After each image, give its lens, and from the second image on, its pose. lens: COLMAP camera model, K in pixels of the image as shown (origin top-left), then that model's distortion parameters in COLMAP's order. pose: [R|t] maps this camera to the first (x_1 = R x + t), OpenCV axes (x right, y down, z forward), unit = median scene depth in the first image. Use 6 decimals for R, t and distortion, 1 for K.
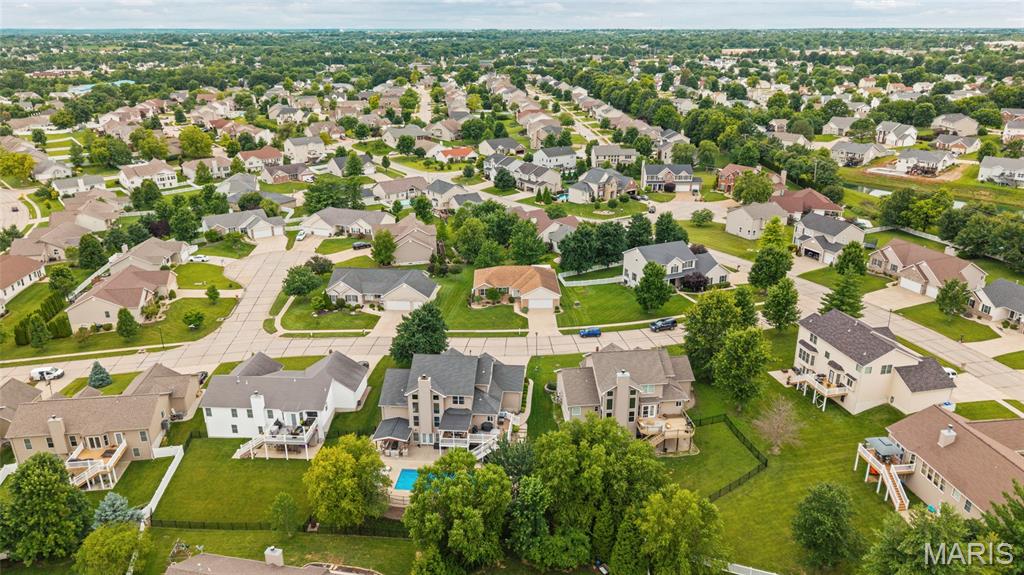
lens RADIAL K [[712.0, 0, 512.0], [0, 712.0, 287.5], [0, 0, 1]] dist [-0.000334, -0.001883]
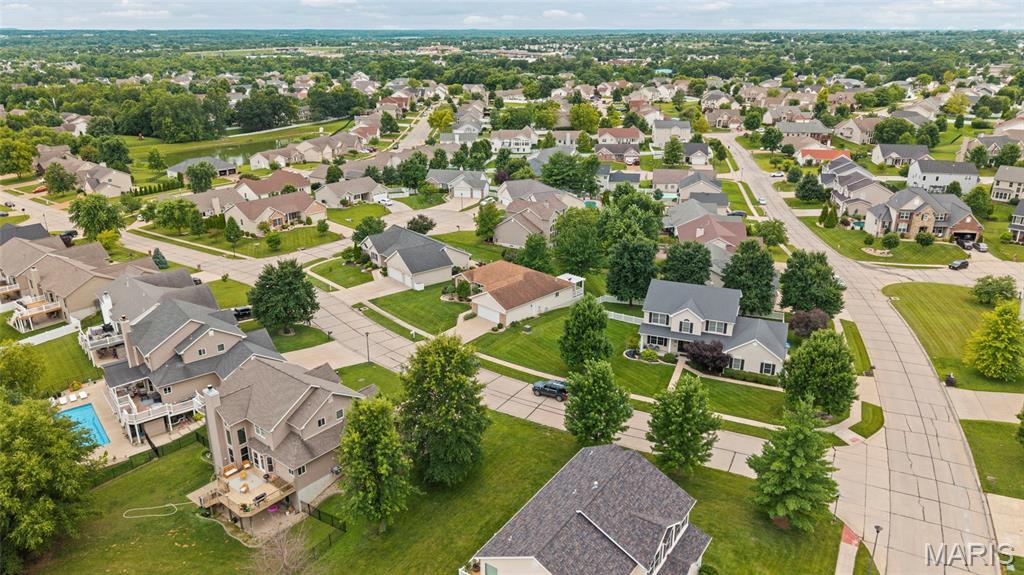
lens RADIAL K [[712.0, 0, 512.0], [0, 712.0, 287.5], [0, 0, 1]] dist [-0.000334, -0.001883]
pose [[0.668622, 0.242364, -0.702996, 0.347038], [-0.247630, 0.964004, 0.096827, -0.050668], [0.701159, 0.109342, 0.704571, 0.287998]]
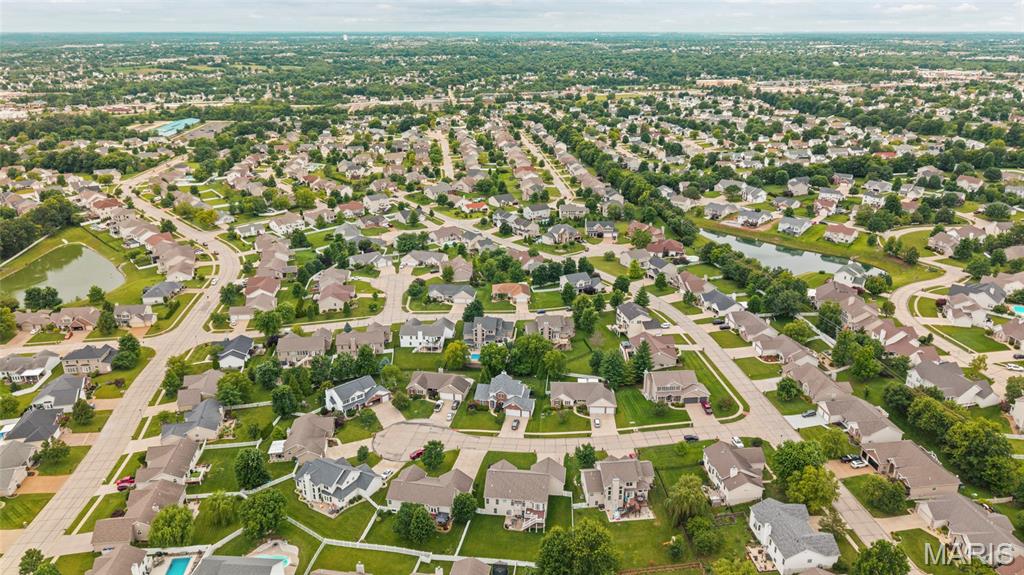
lens RADIAL K [[712.0, 0, 512.0], [0, 712.0, 287.5], [0, 0, 1]] dist [-0.000334, -0.001883]
pose [[1.000000, 0.000855, 0.000509, 0.004245], [-0.000854, 0.999996, -0.002775, -0.006405], [-0.000512, 0.002774, 0.999996, -0.752290]]
